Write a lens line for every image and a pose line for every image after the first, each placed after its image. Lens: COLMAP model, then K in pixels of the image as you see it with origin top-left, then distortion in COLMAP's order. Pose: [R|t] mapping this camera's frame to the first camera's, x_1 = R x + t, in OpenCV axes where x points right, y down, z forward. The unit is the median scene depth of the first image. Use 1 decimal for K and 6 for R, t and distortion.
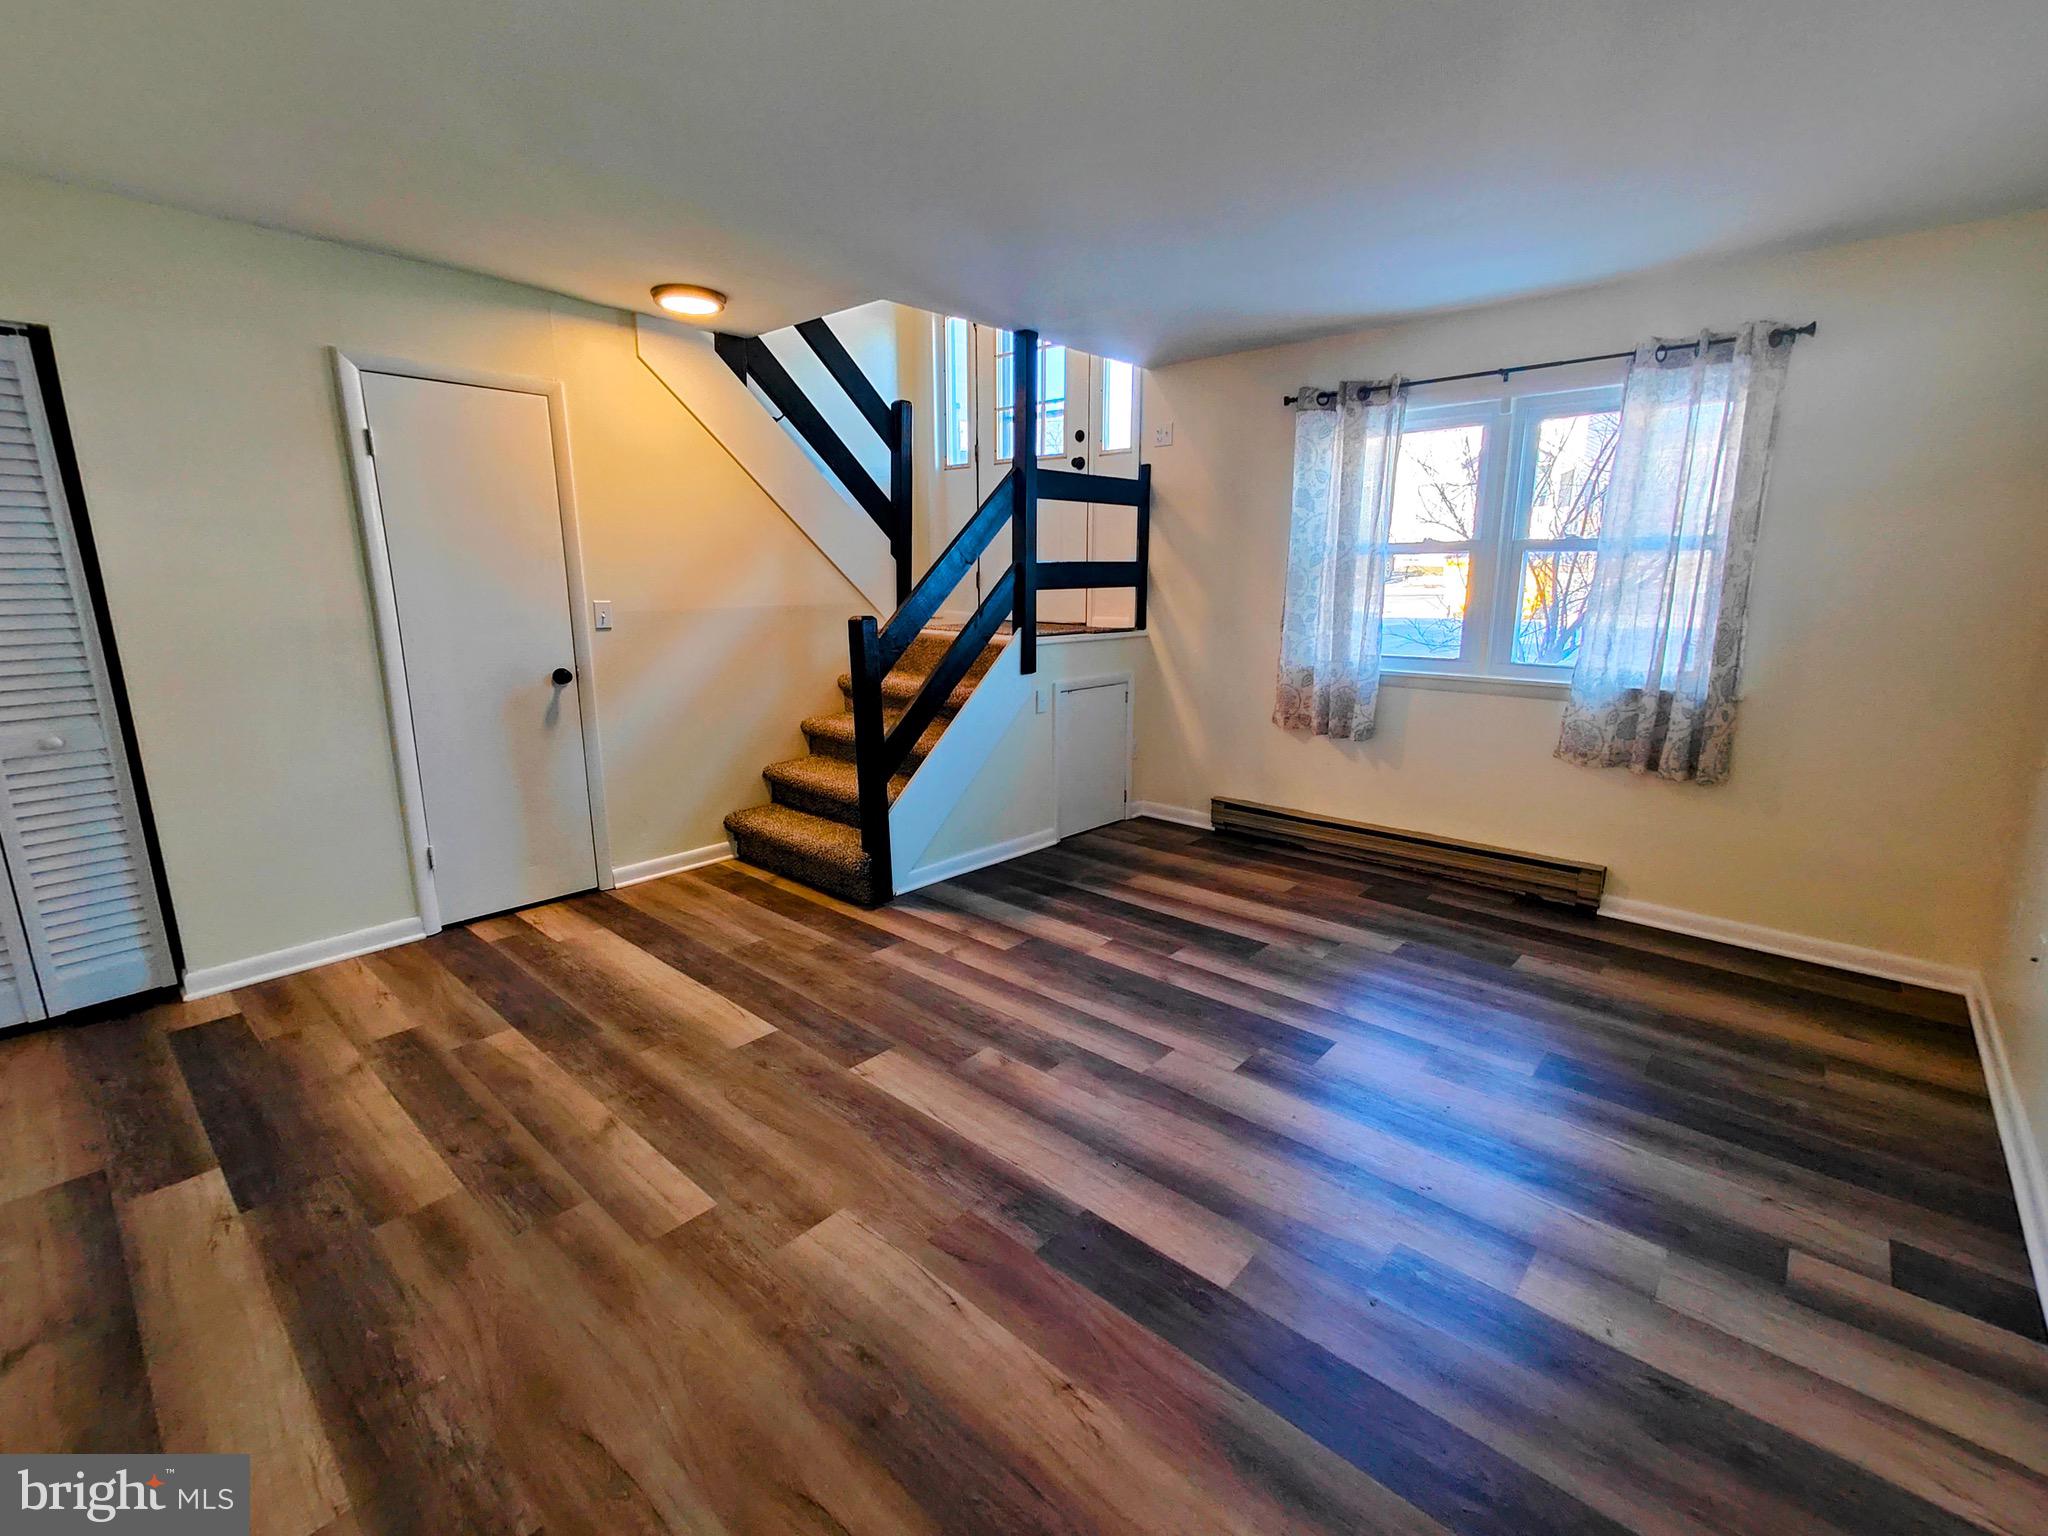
lens RADIAL K [[907.3, 0, 1023.5], [0, 907.3, 760.4], [0, 0, 1]] dist [0.004150, -0.000194]
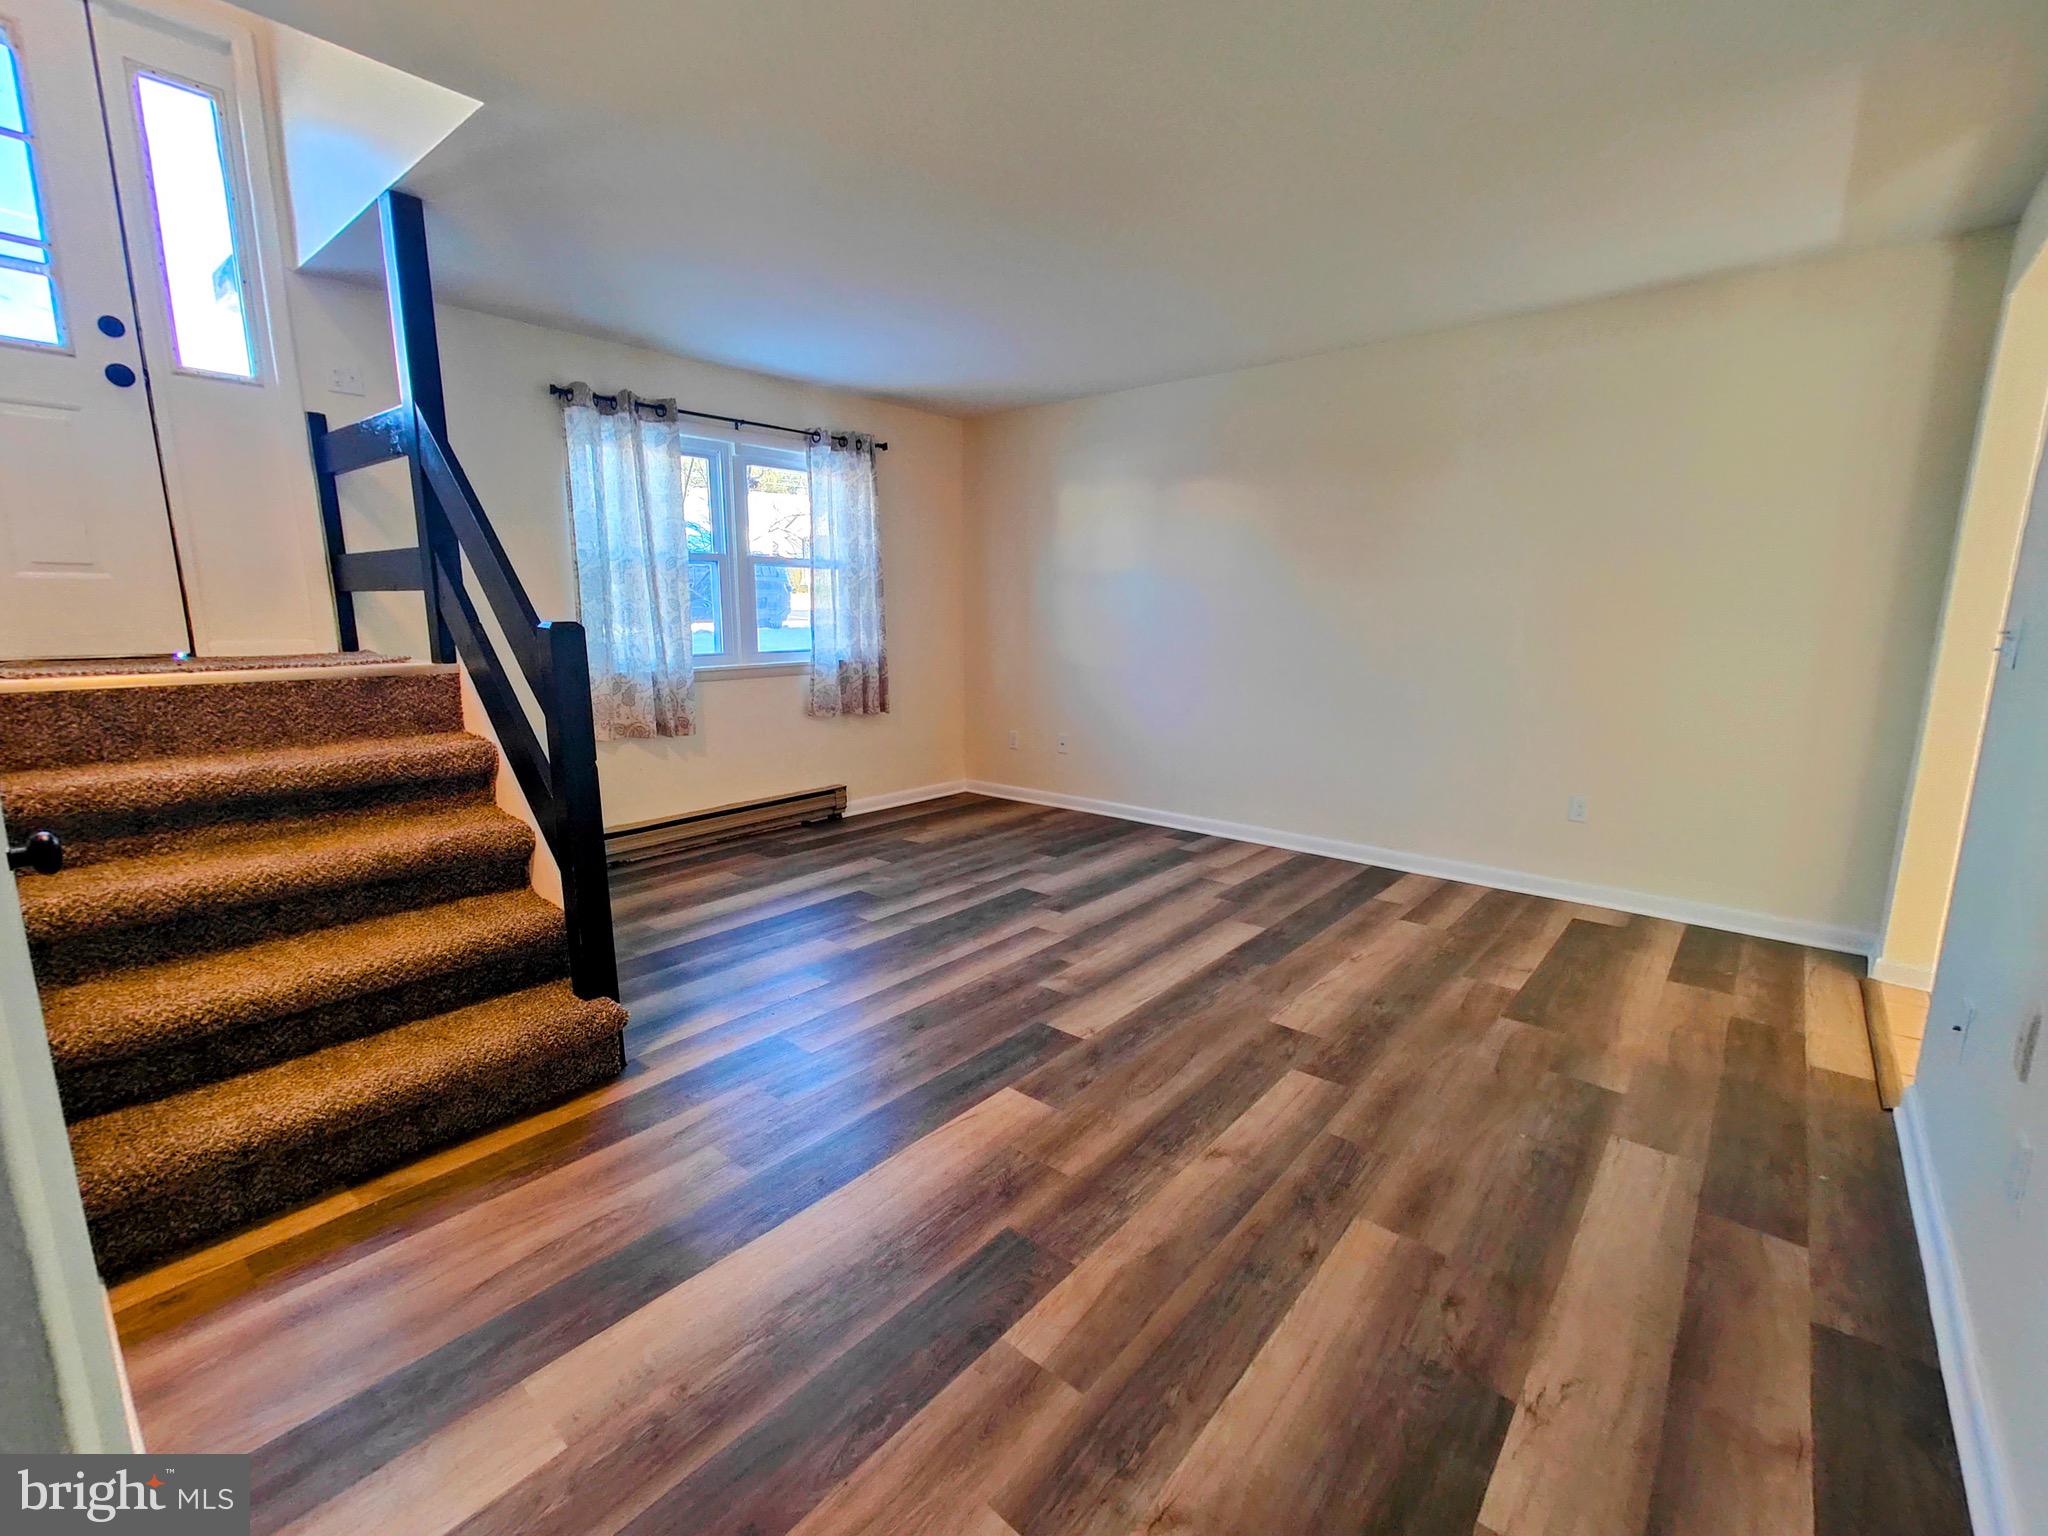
lens RADIAL K [[903.6, 0, 1029.6], [0, 903.6, 772.4], [0, 0, 1]] dist [0.001626, 0.000237]
pose [[-0.036286, -0.179406, 0.983106, -1.056137], [0.205045, 0.961487, 0.183029, -0.139064], [-0.978080, 0.208223, 0.001898, 0.919485]]
